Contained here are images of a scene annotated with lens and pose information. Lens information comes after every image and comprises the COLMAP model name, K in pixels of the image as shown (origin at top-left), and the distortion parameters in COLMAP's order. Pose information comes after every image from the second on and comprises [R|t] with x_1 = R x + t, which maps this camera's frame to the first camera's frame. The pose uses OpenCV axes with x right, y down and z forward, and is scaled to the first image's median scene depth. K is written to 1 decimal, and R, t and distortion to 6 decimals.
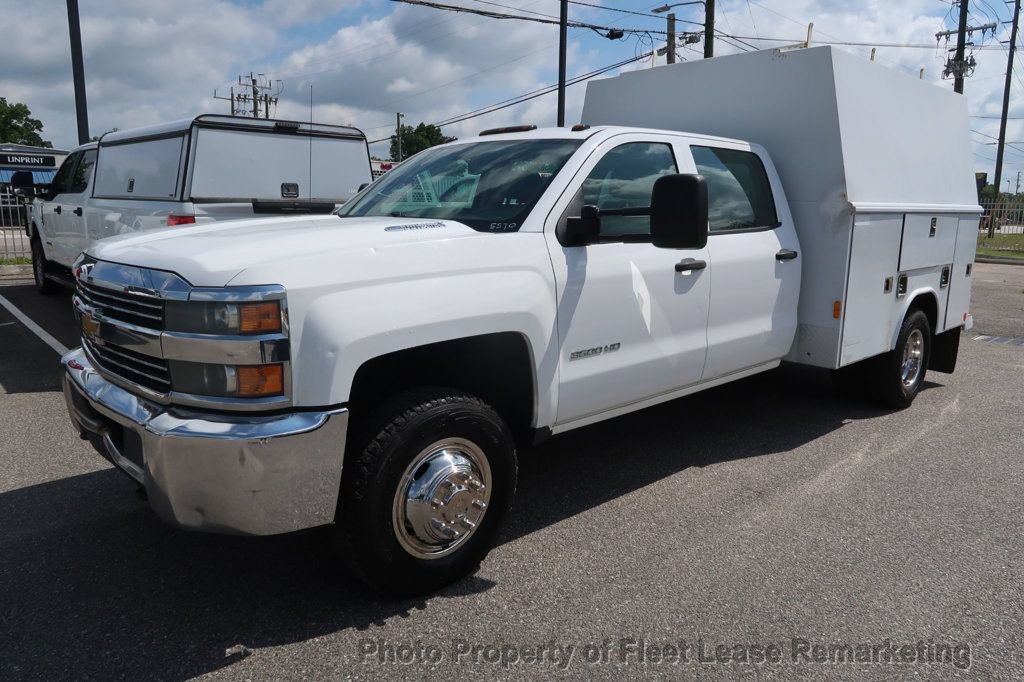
lens RADIAL K [[721.9, 0, 512.0], [0, 721.9, 341.0], [0, 0, 1]] dist [-0.020686, 0.003803]
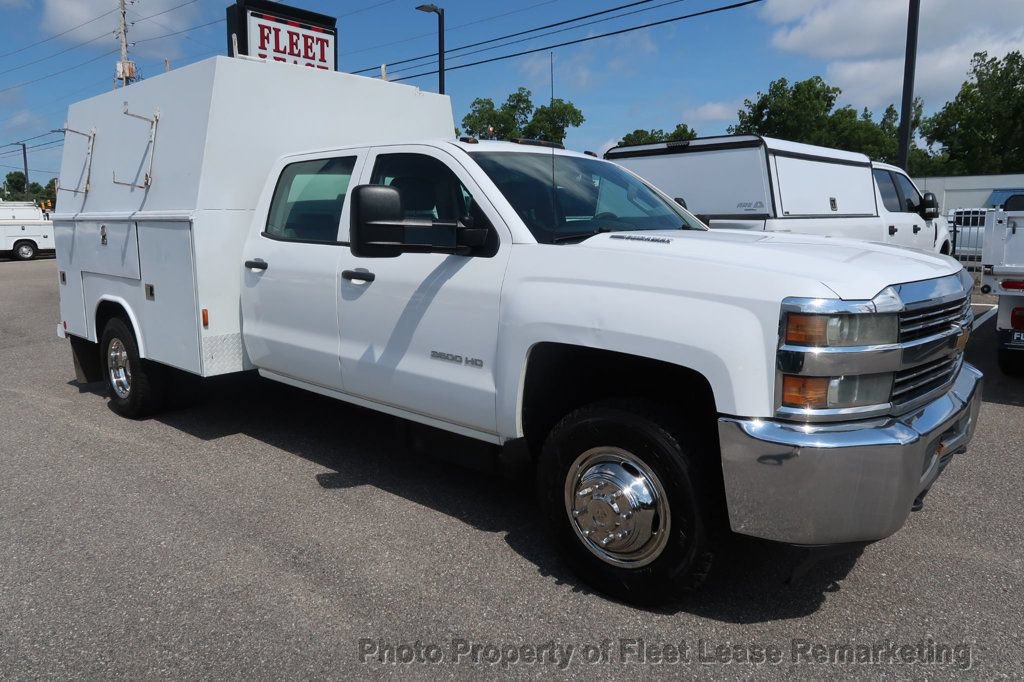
lens RADIAL K [[721.9, 0, 512.0], [0, 721.9, 341.0], [0, 0, 1]] dist [-0.020686, 0.003803]
pose [[0.064891, 0.141762, -0.987772, 0.844374], [-0.170973, 0.976800, 0.128956, -0.123540], [0.983136, 0.160515, 0.087623, 0.794950]]
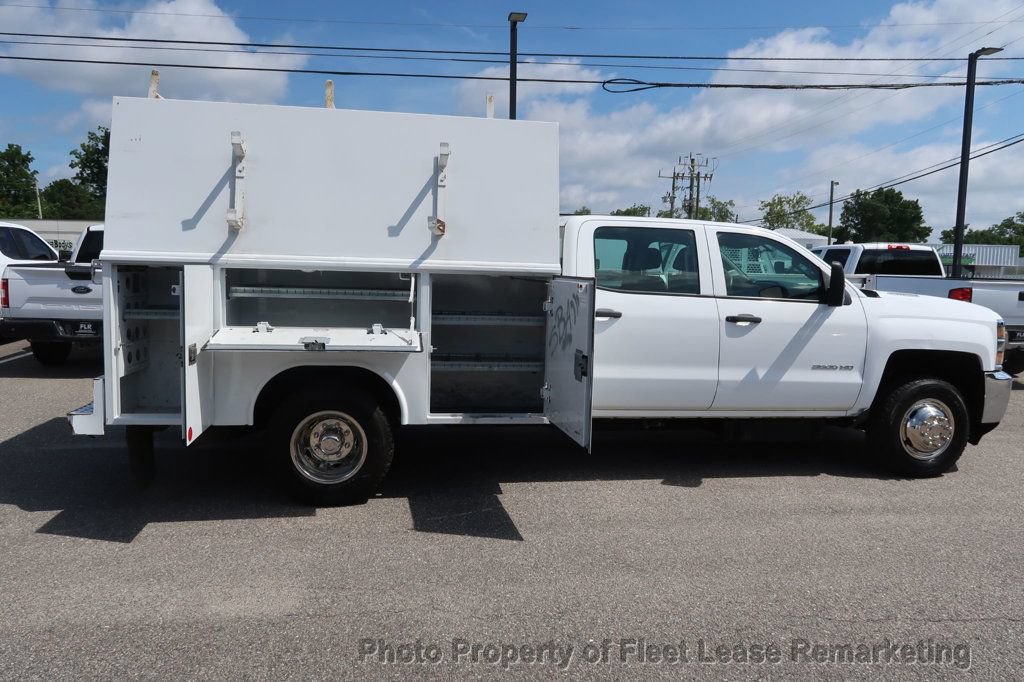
lens RADIAL K [[721.9, 0, 512.0], [0, 721.9, 341.0], [0, 0, 1]] dist [-0.020686, 0.003803]
pose [[0.821644, 0.058365, -0.567005, 0.453509], [-0.110310, 0.992220, -0.057715, 0.041495], [0.559225, 0.109967, 0.821690, -0.222297]]
